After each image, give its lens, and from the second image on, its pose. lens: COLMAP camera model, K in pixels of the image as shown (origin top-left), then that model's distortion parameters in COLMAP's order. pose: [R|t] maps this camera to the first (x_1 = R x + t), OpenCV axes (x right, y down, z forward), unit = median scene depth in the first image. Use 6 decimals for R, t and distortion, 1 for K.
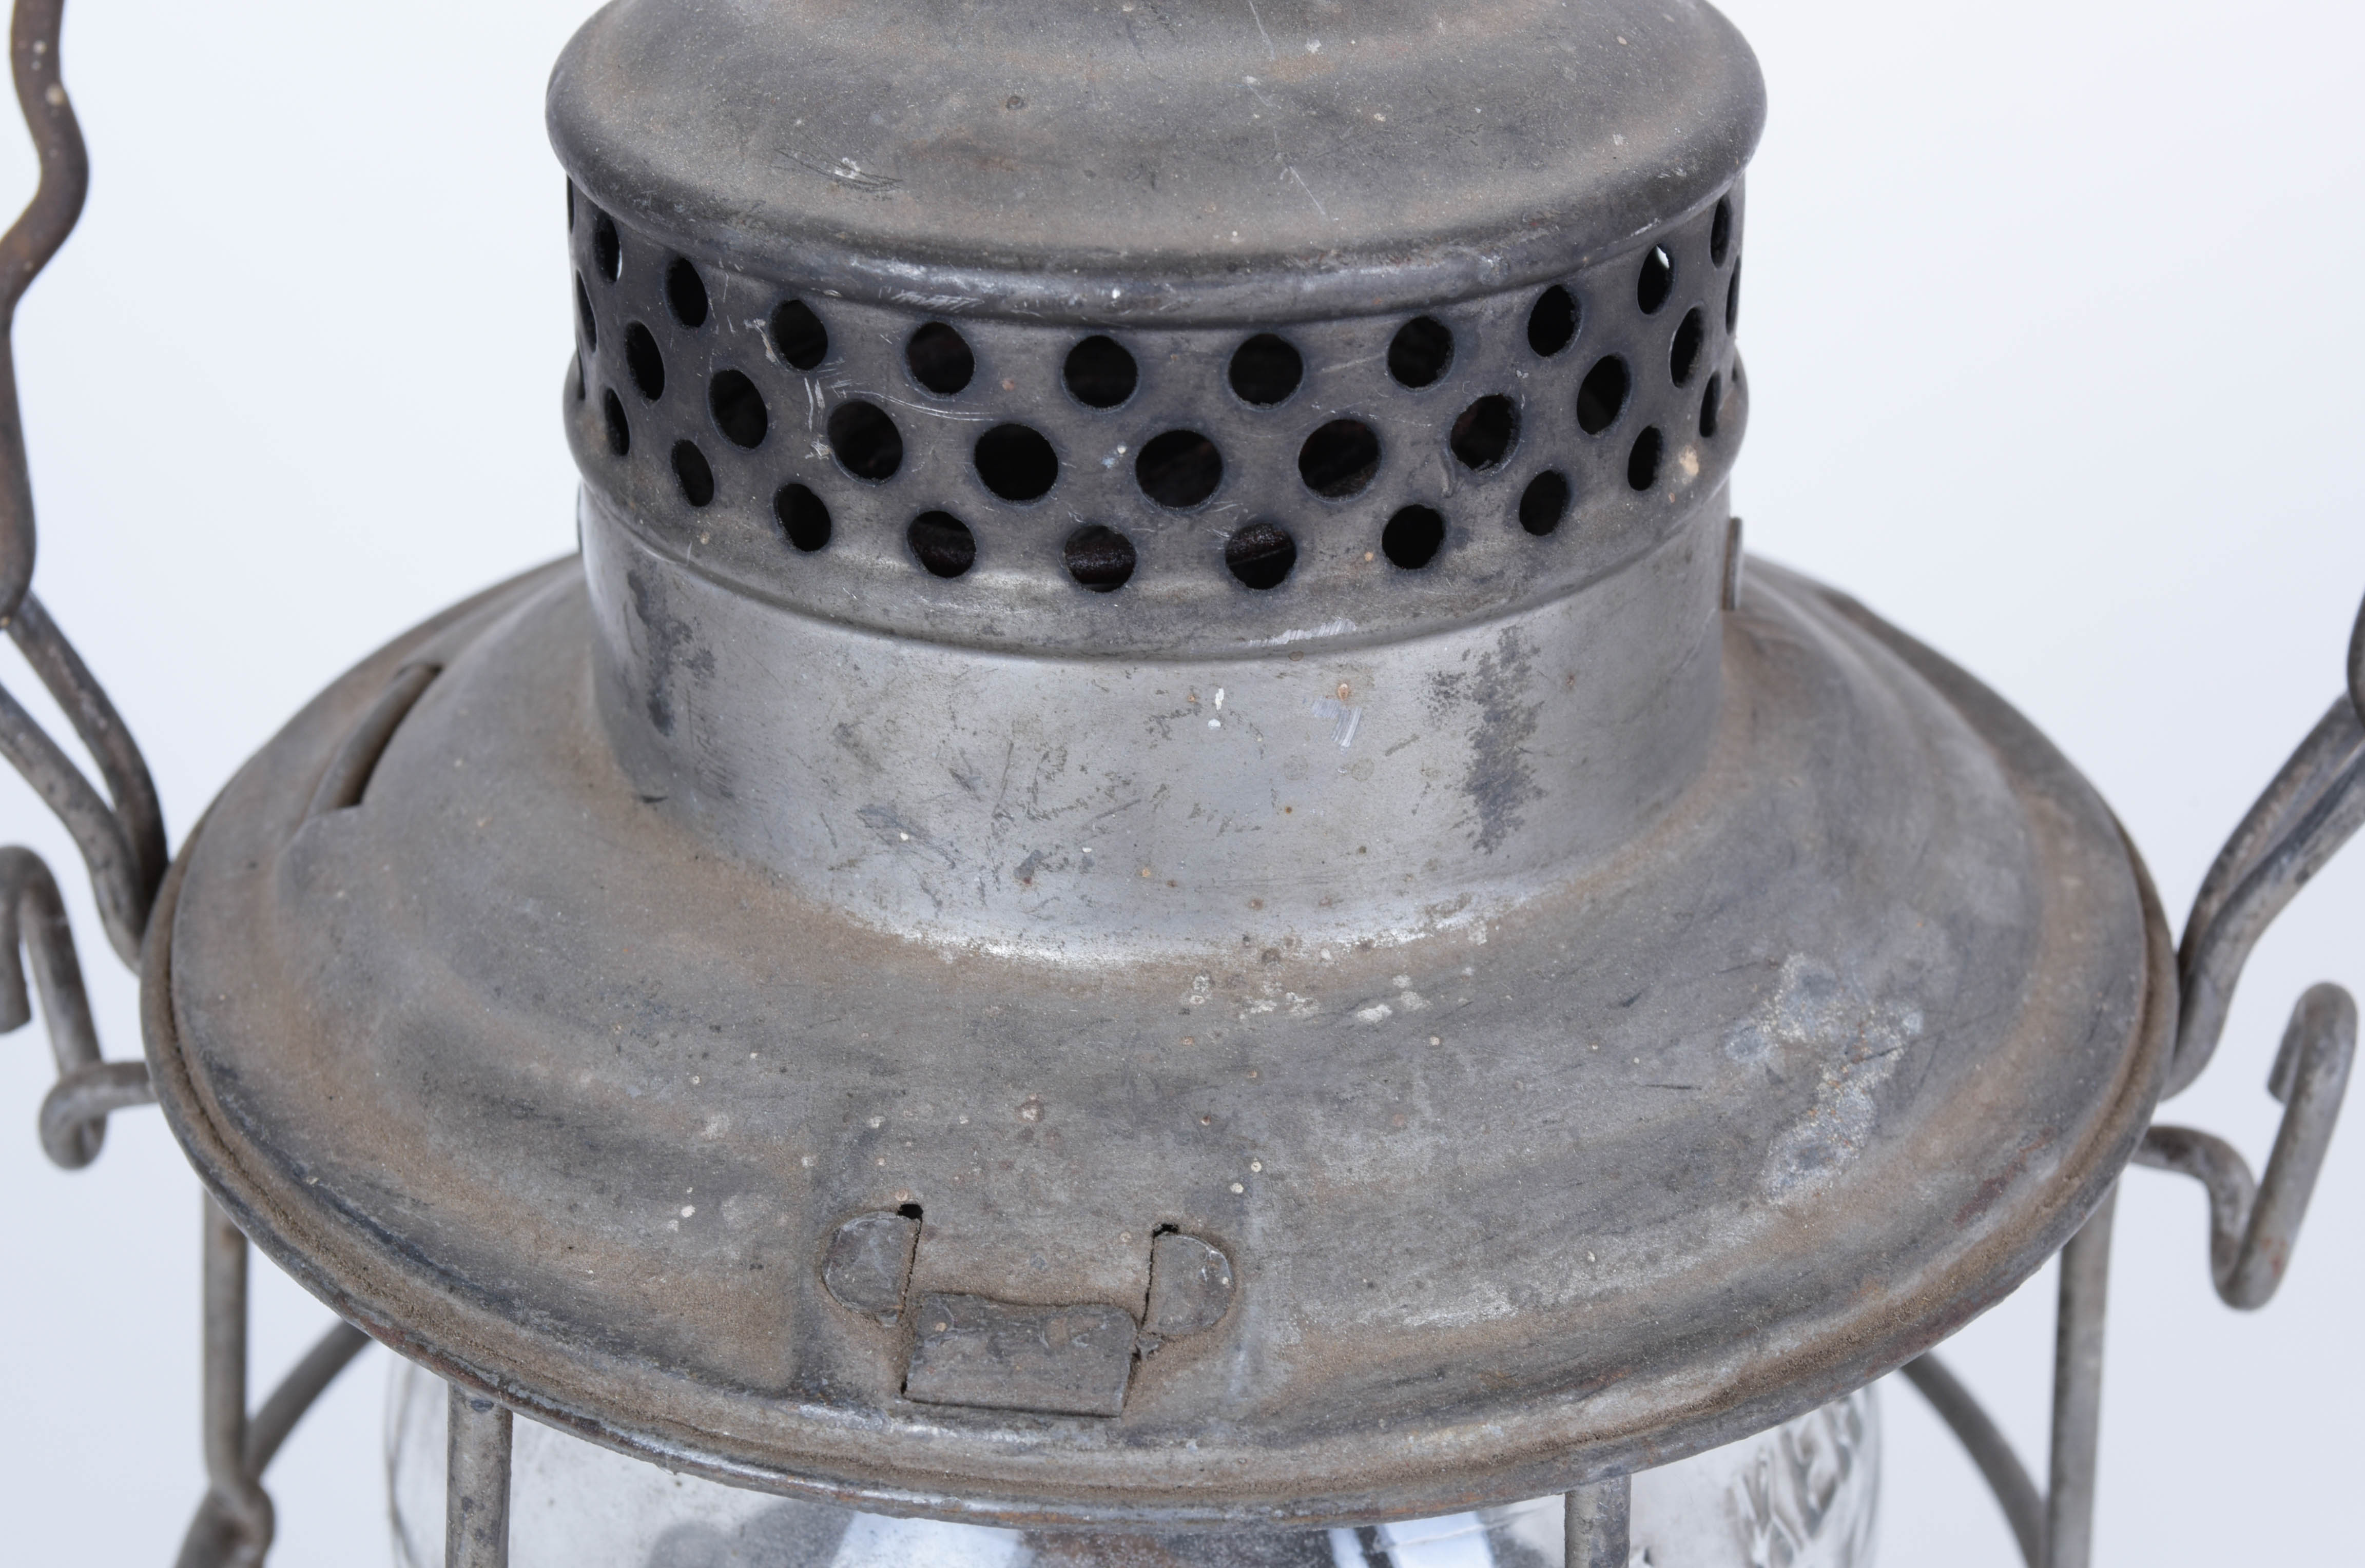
lens RADIAL K [[3982.7, 0, 1182.5], [0, 3982.7, 784.0], [0, 0, 1]] dist [-0.048498, -0.030365]
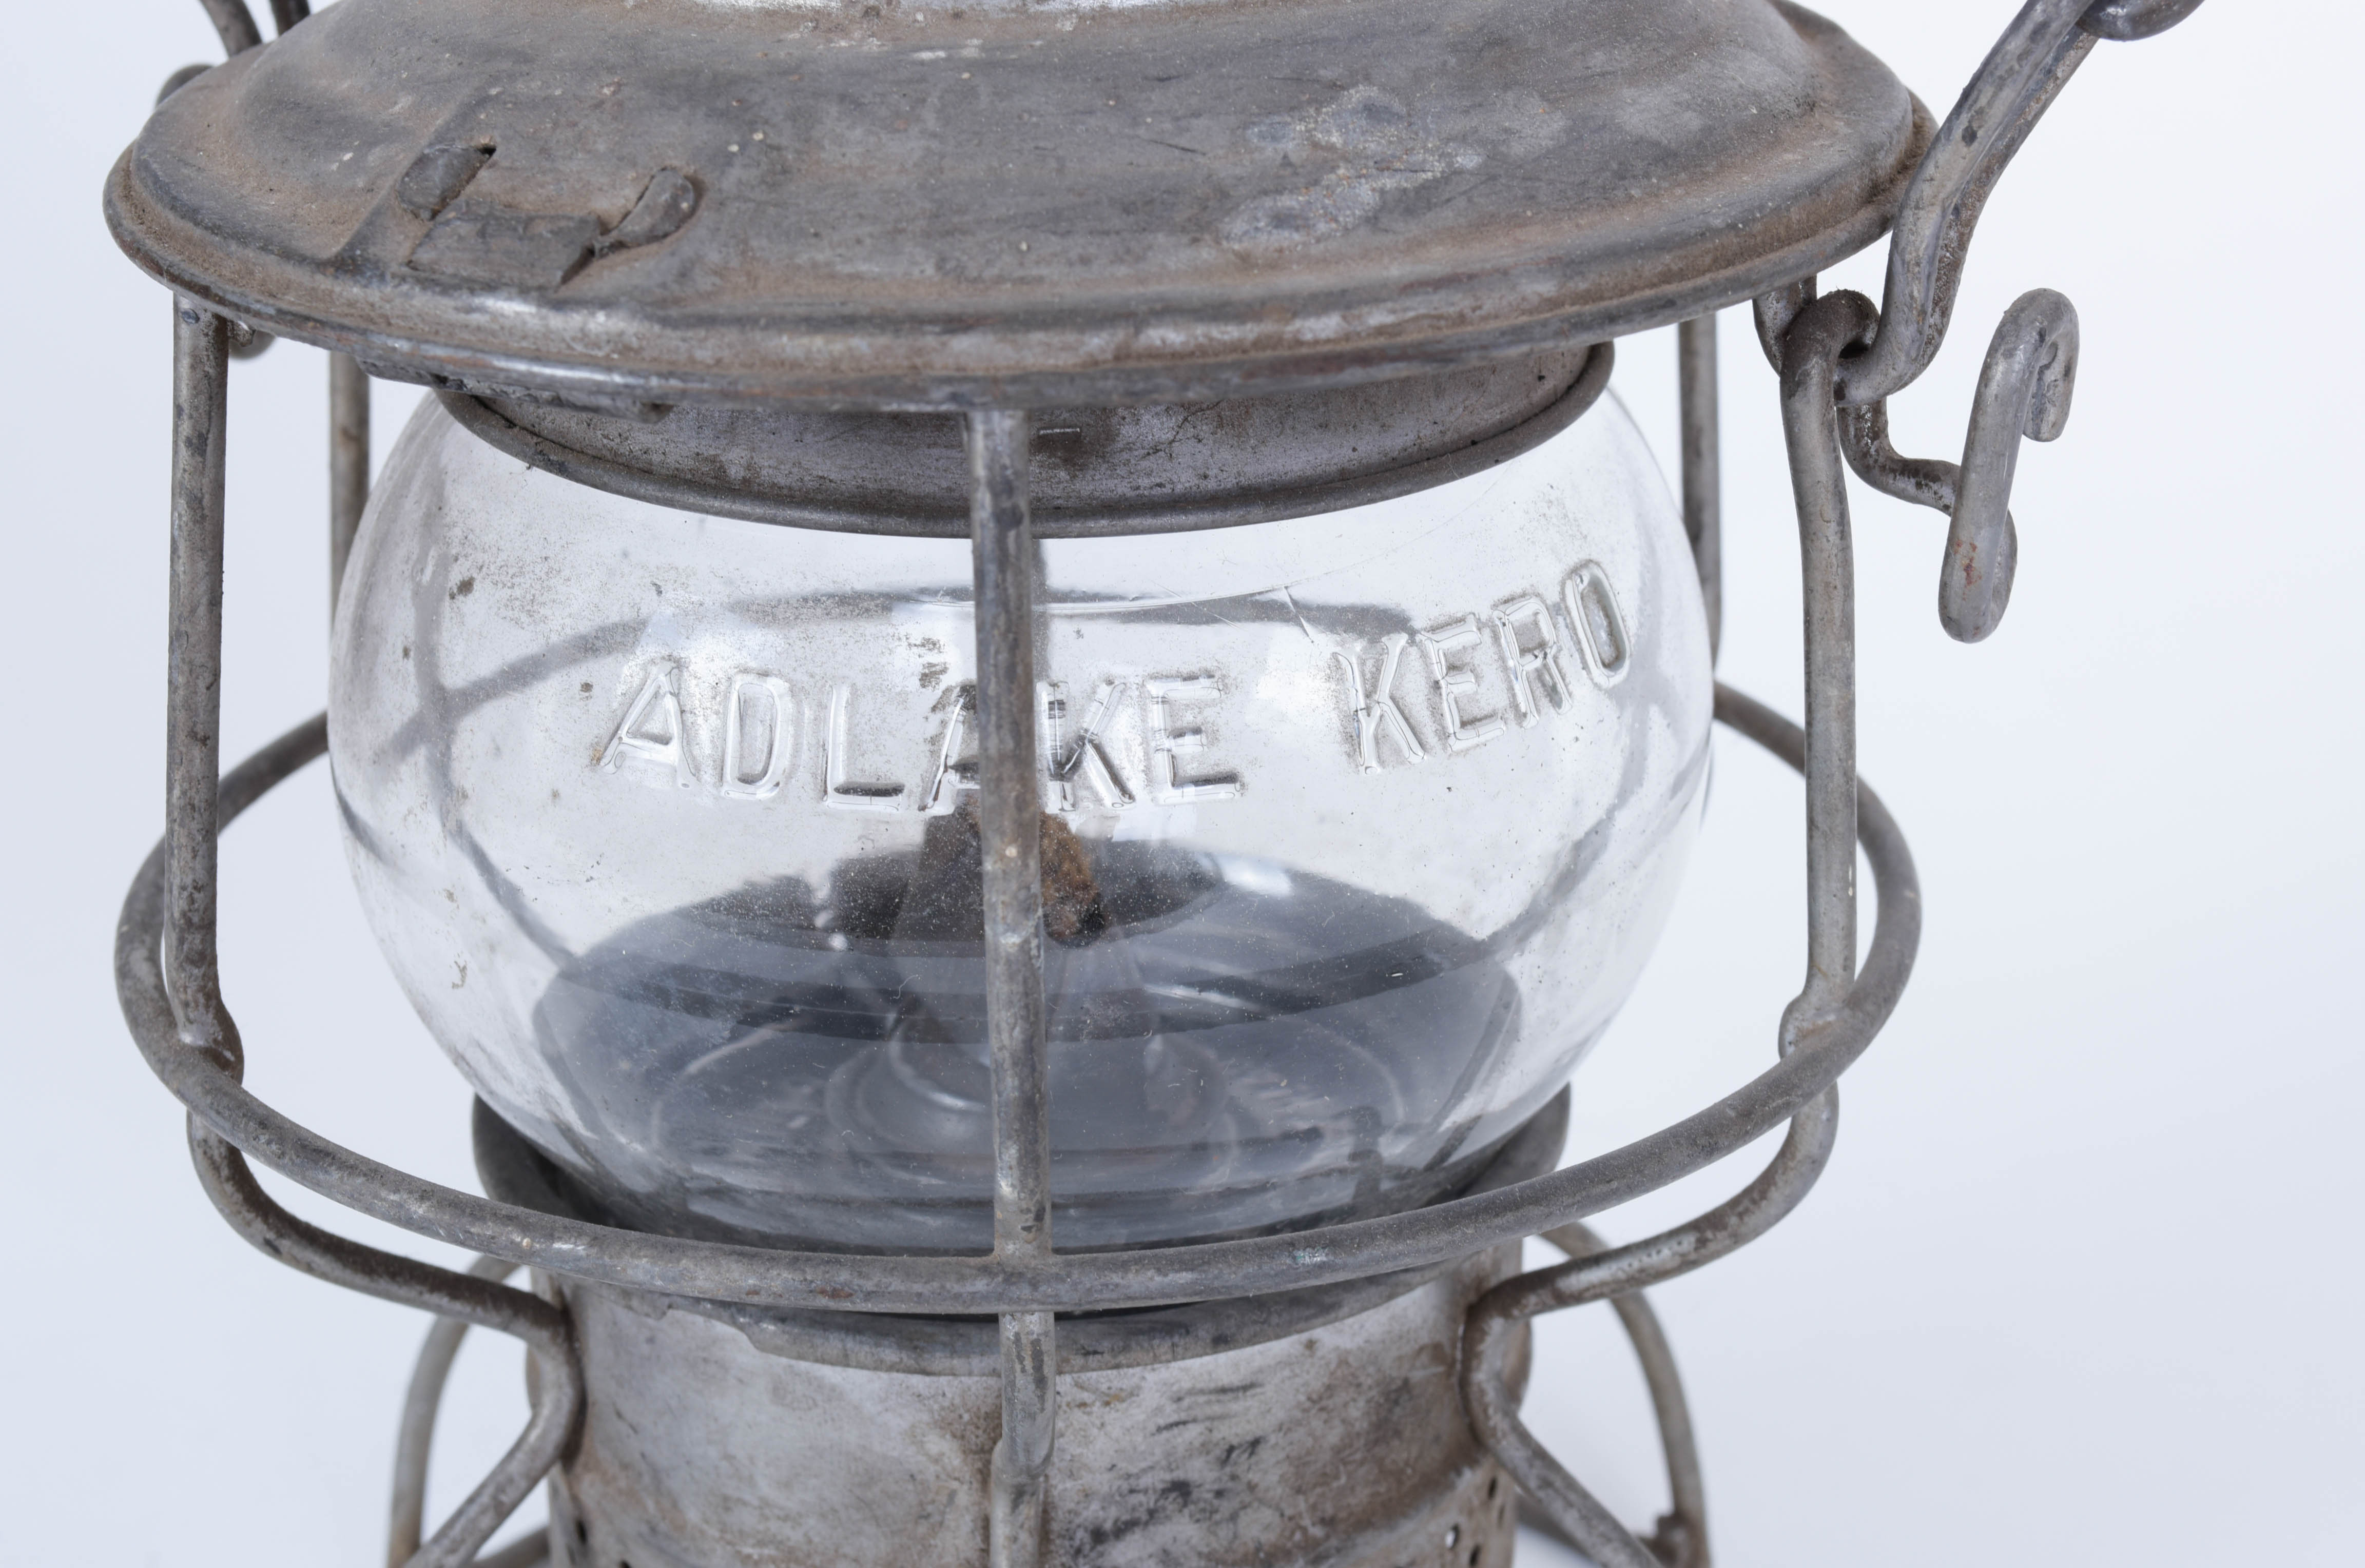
lens RADIAL K [[3982.7, 0, 1182.5], [0, 3982.7, 784.0], [0, 0, 1]] dist [-0.048498, -0.030365]
pose [[0.923272, 0.131509, -0.360935, 0.555654], [-0.165717, 0.984004, -0.065376, 0.327501], [0.346564, 0.120173, 0.930297, 0.011397]]
